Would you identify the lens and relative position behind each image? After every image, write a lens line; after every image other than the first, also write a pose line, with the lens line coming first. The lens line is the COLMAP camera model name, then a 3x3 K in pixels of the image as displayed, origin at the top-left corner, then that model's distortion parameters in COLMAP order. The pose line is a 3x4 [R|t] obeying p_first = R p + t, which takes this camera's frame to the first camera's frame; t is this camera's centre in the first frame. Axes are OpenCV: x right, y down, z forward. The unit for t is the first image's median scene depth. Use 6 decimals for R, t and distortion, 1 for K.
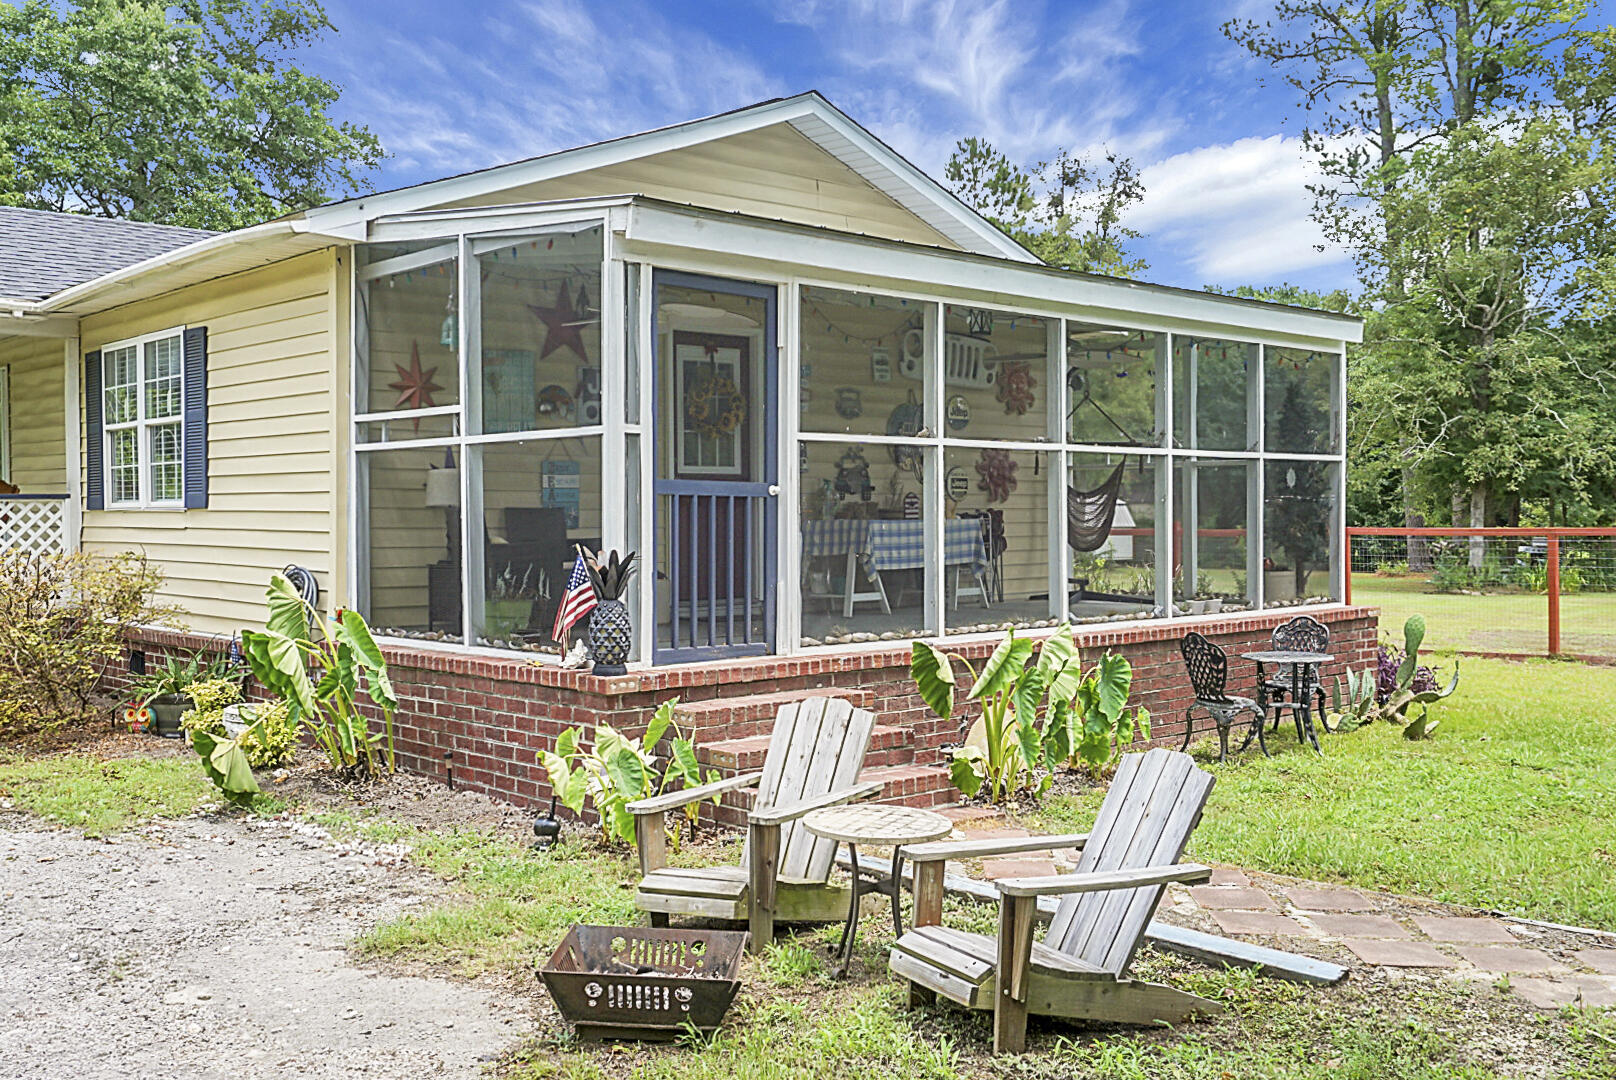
lens RADIAL K [[1558.1, 0, 808.0], [0, 1558.1, 540.0], [0, 0, 1]] dist [-0.080591, -0.002480]
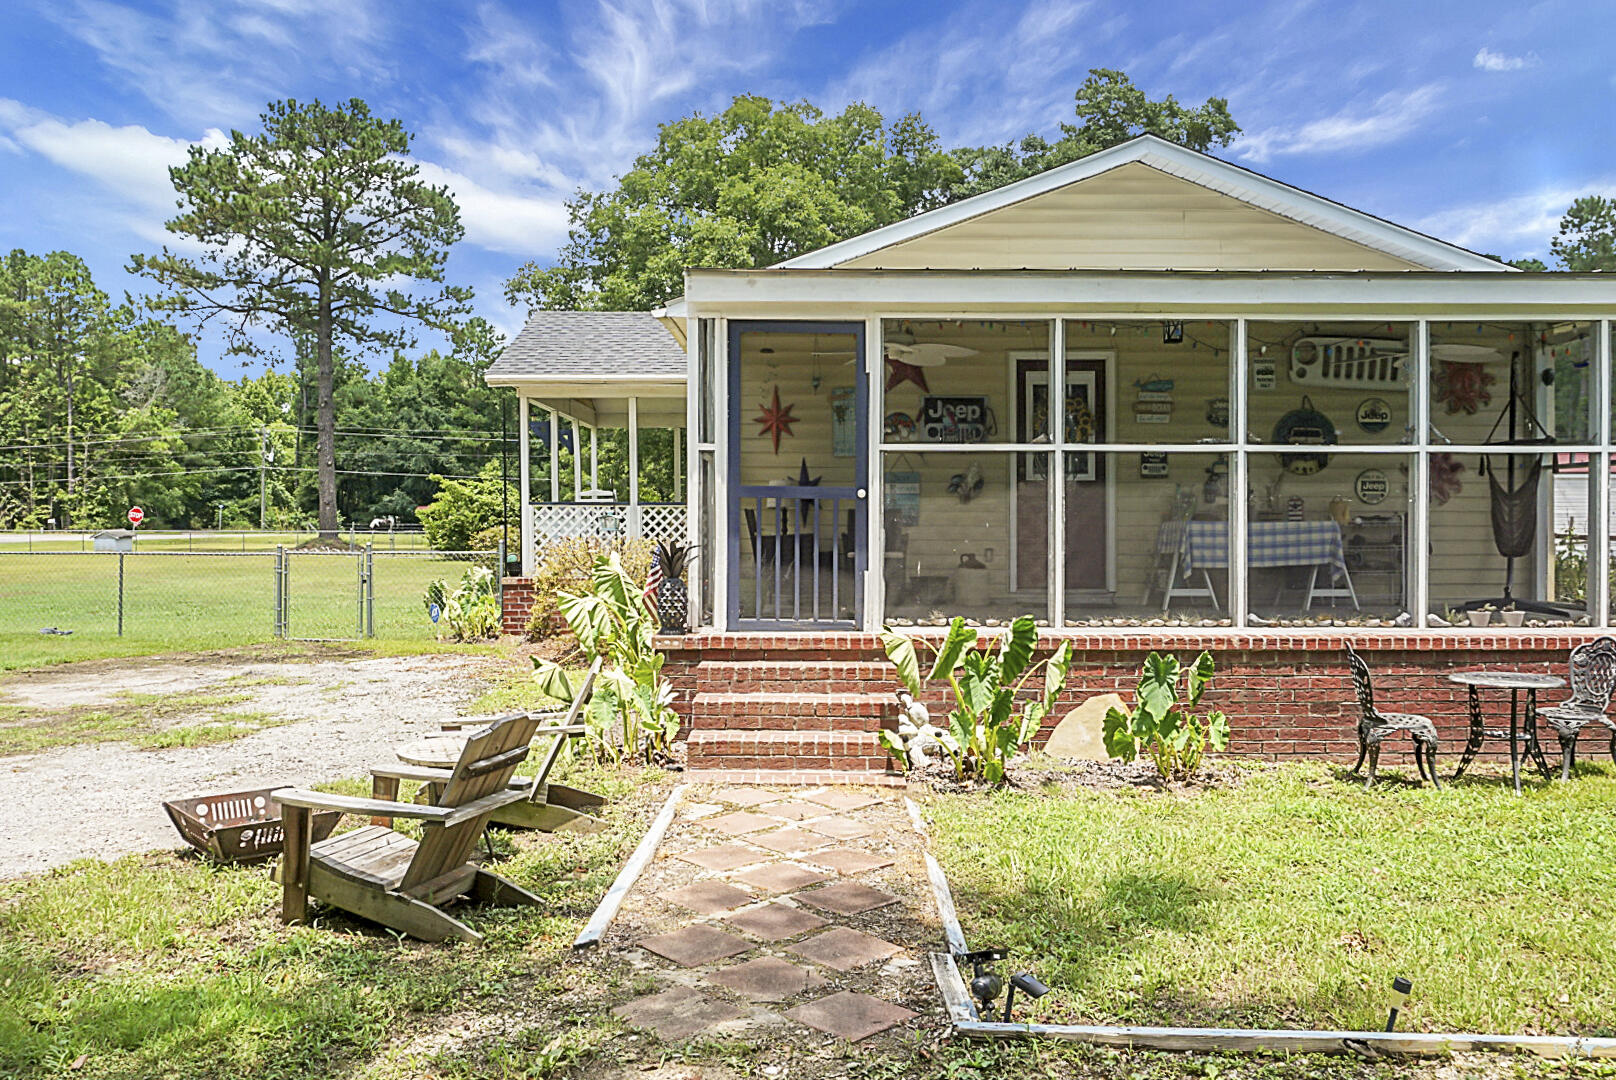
lens RADIAL K [[1238.3, 0, 809.1], [0, 1238.3, 523.3], [0, 0, 1]] dist [-0.011307, 0.000832]
pose [[0.739591, 0.004669, -0.673040, 0.457972], [-0.014548, 0.999853, -0.009050, 0.000237], [0.672899, 0.016485, 0.739550, 0.209347]]
